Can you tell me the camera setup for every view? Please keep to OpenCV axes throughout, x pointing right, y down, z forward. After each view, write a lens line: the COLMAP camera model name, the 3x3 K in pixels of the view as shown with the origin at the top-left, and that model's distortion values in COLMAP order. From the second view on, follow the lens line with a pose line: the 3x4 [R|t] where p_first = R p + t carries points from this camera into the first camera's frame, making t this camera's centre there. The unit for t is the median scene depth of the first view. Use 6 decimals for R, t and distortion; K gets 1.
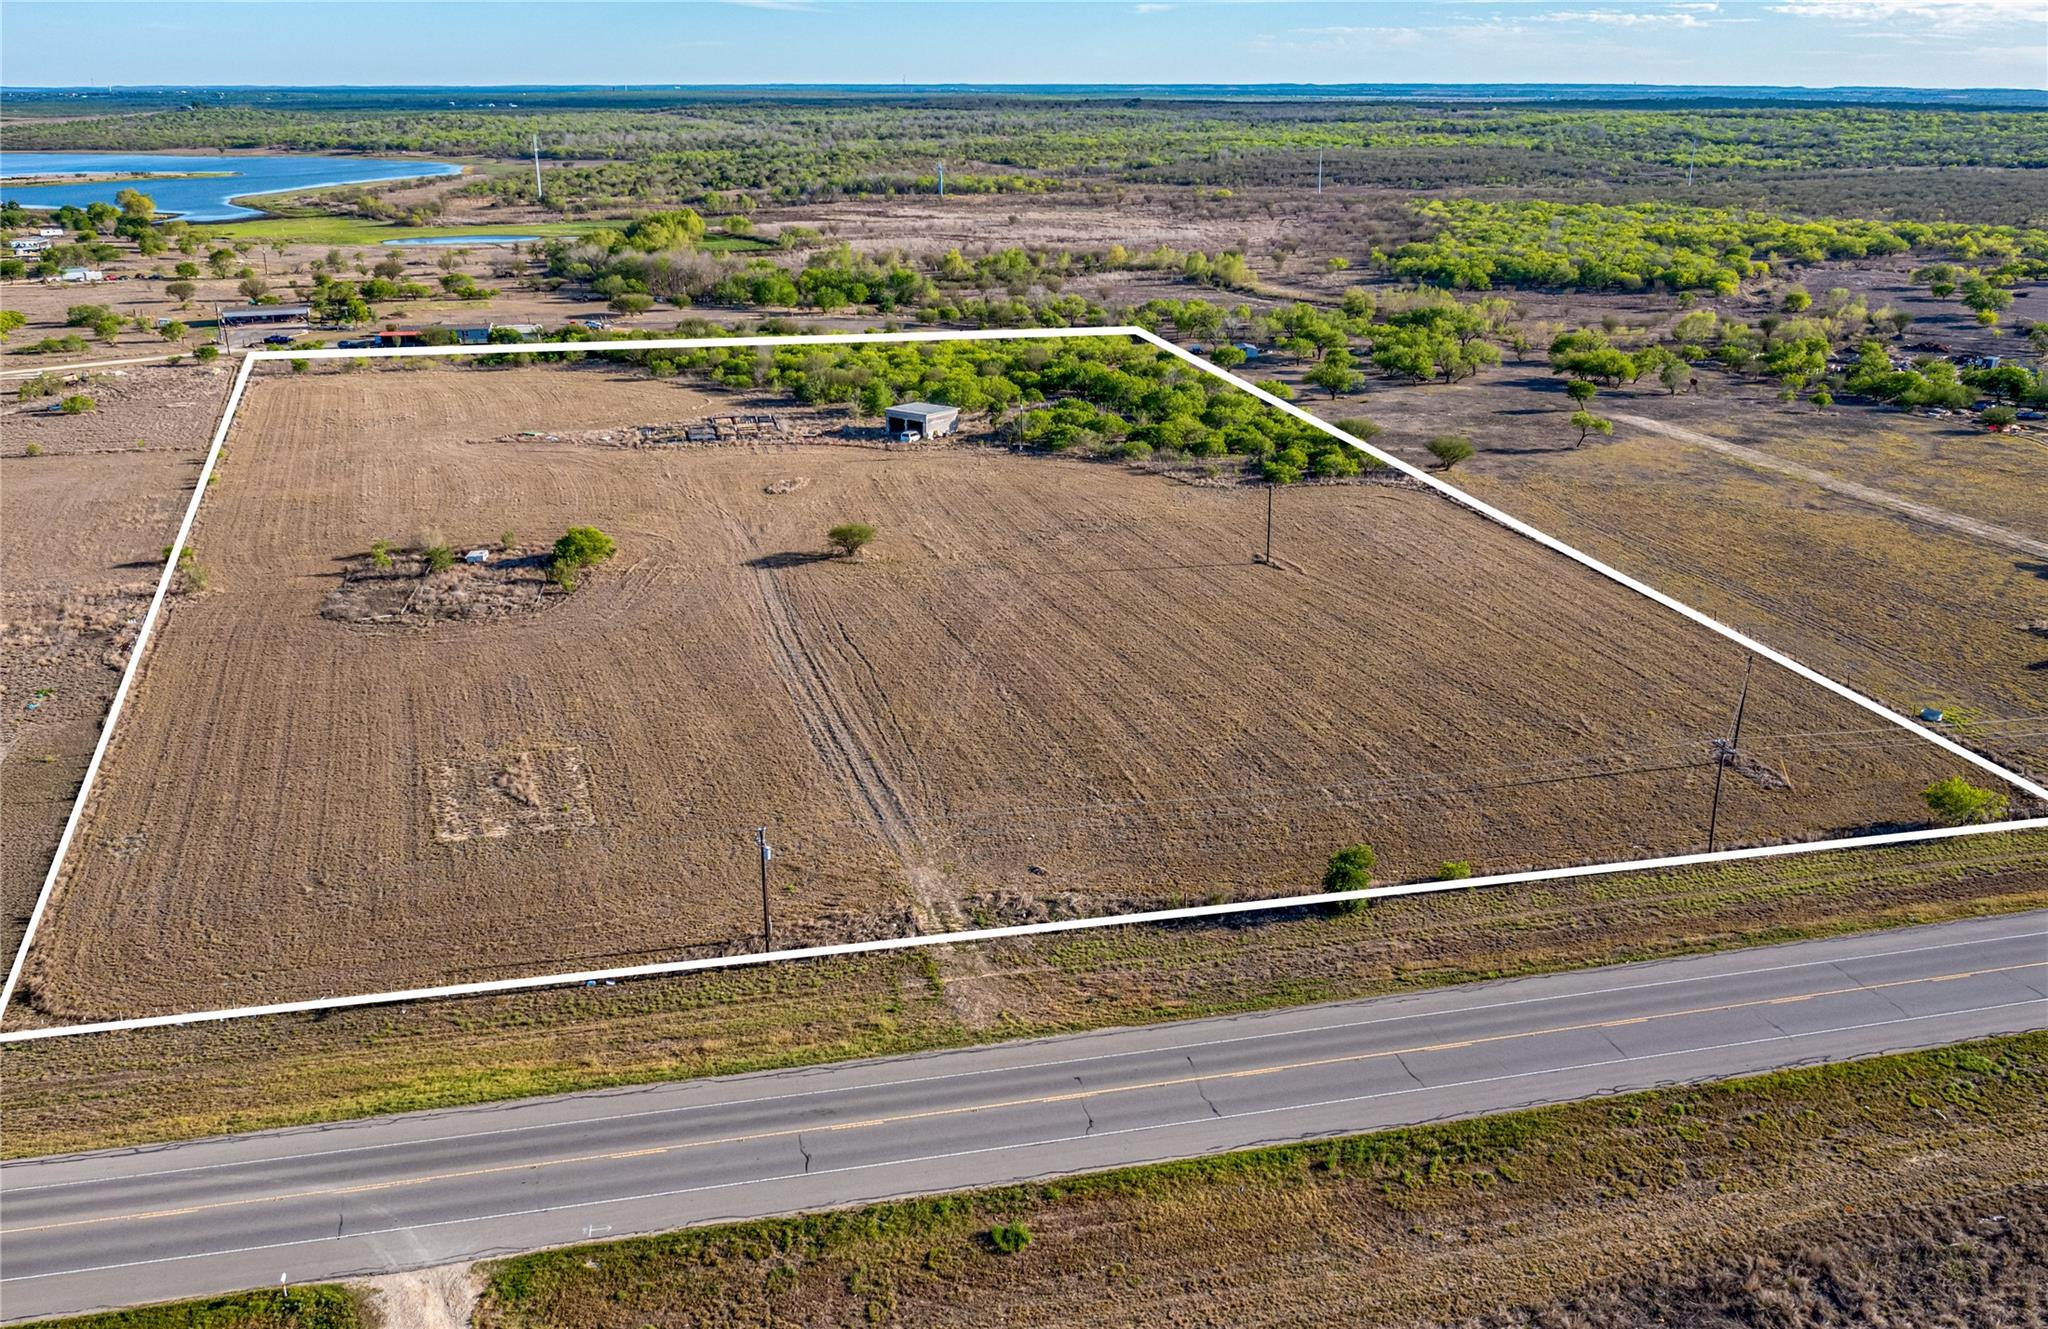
lens RADIAL K [[1604.8, 0, 1023.2], [0, 1604.8, 658.0], [0, 0, 1]] dist [-0.013501, -0.007974]
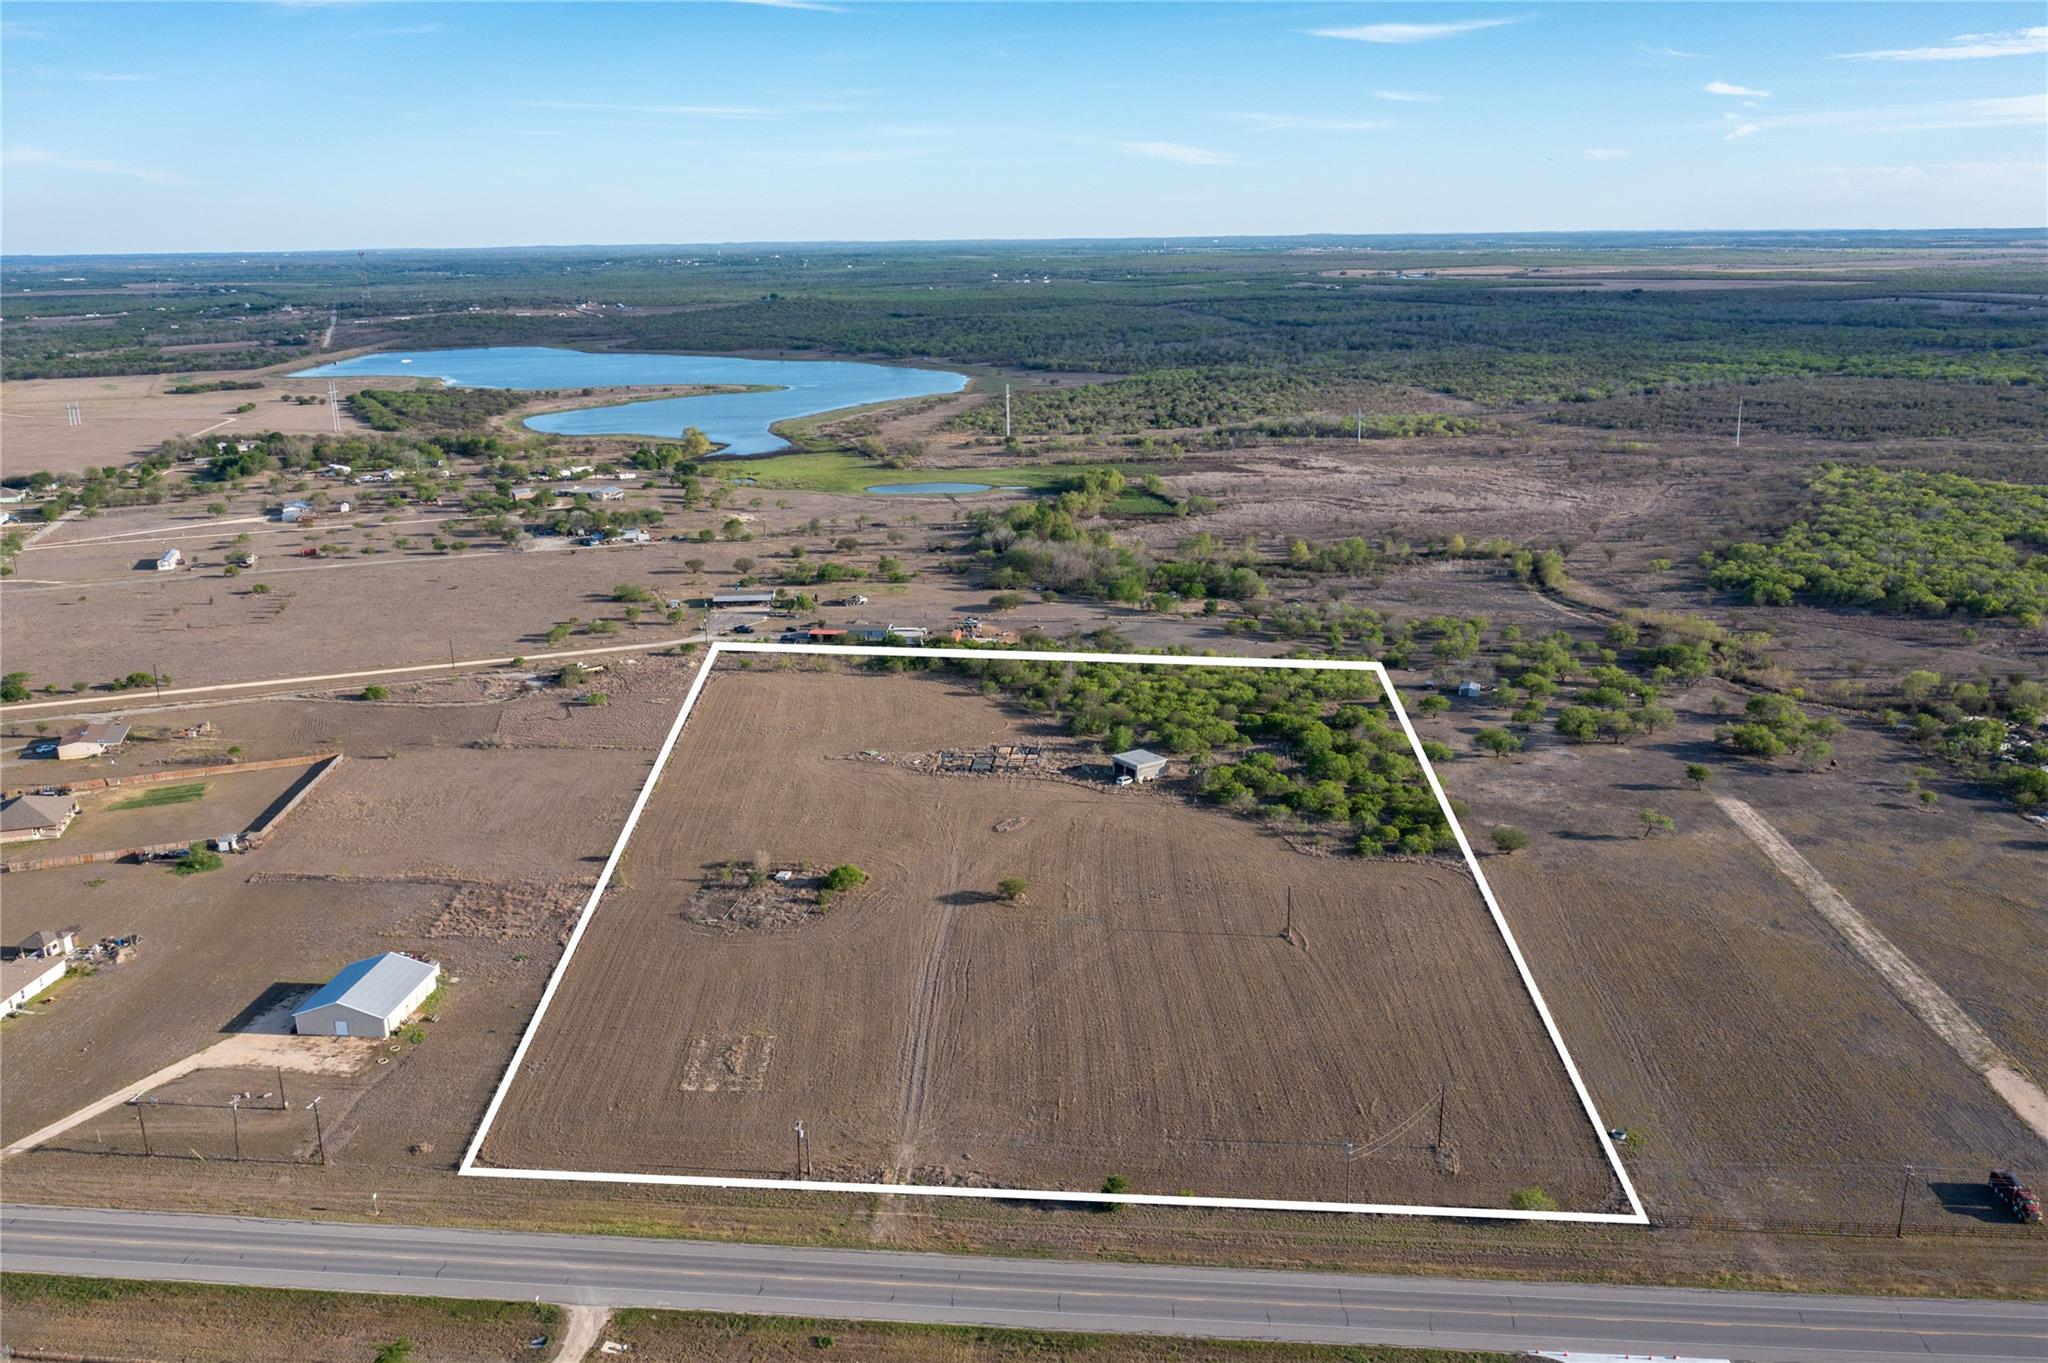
lens RADIAL K [[1621.1, 0, 1023.7], [0, 1621.1, 685.5], [0, 0, 1]] dist [-0.029707, 0.017823]
pose [[0.949789, 0.070908, -0.304749, 0.367427], [-0.091778, 0.994276, -0.054693, -0.189090], [0.299127, 0.079916, 0.950861, -0.474675]]
